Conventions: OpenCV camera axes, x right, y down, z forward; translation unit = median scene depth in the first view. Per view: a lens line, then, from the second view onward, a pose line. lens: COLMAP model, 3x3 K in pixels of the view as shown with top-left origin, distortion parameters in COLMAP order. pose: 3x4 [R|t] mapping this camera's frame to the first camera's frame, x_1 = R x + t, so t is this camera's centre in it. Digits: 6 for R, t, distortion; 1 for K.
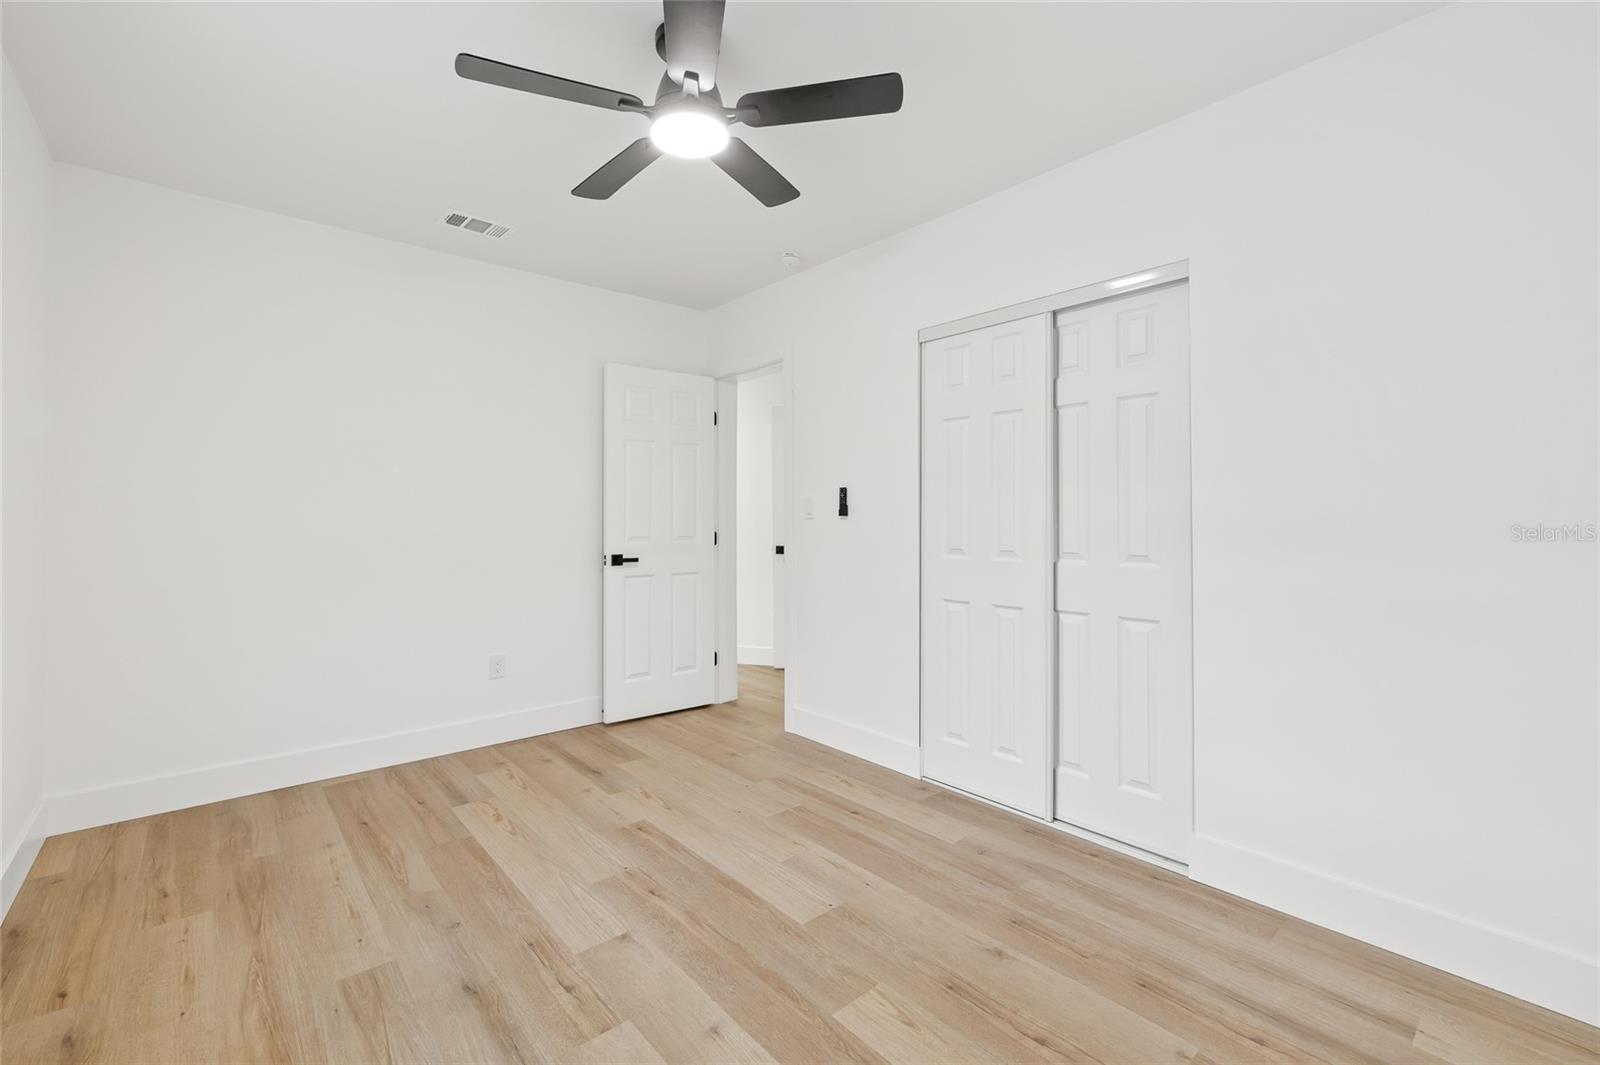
lens RADIAL K [[681.7, 0, 799.4], [0, 681.7, 525.4], [0, 0, 1]] dist [-0.001426, -0.000693]
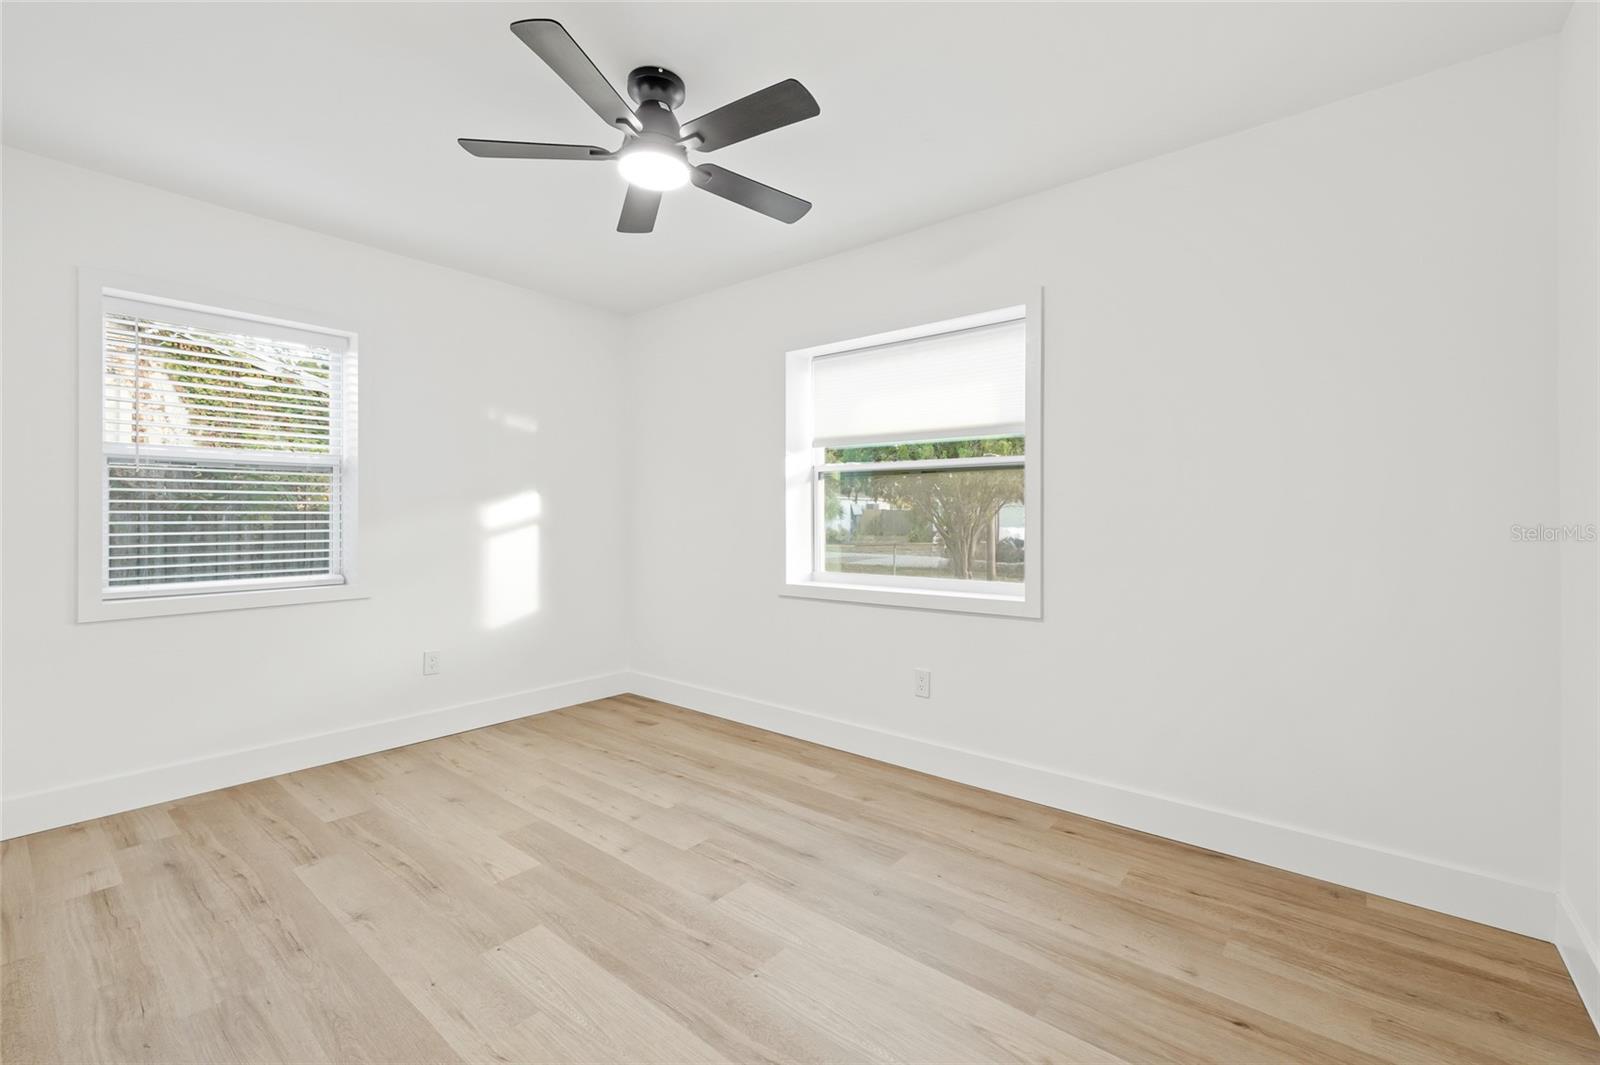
lens RADIAL K [[681.7, 0, 800.8], [0, 681.7, 524.4], [0, 0, 1]] dist [-0.001426, -0.000693]
pose [[-0.986209, -0.001326, -0.165500, -0.200200], [-0.004782, 0.999779, 0.020486, -0.019716], [0.165437, 0.020994, -0.985997, 1.976527]]
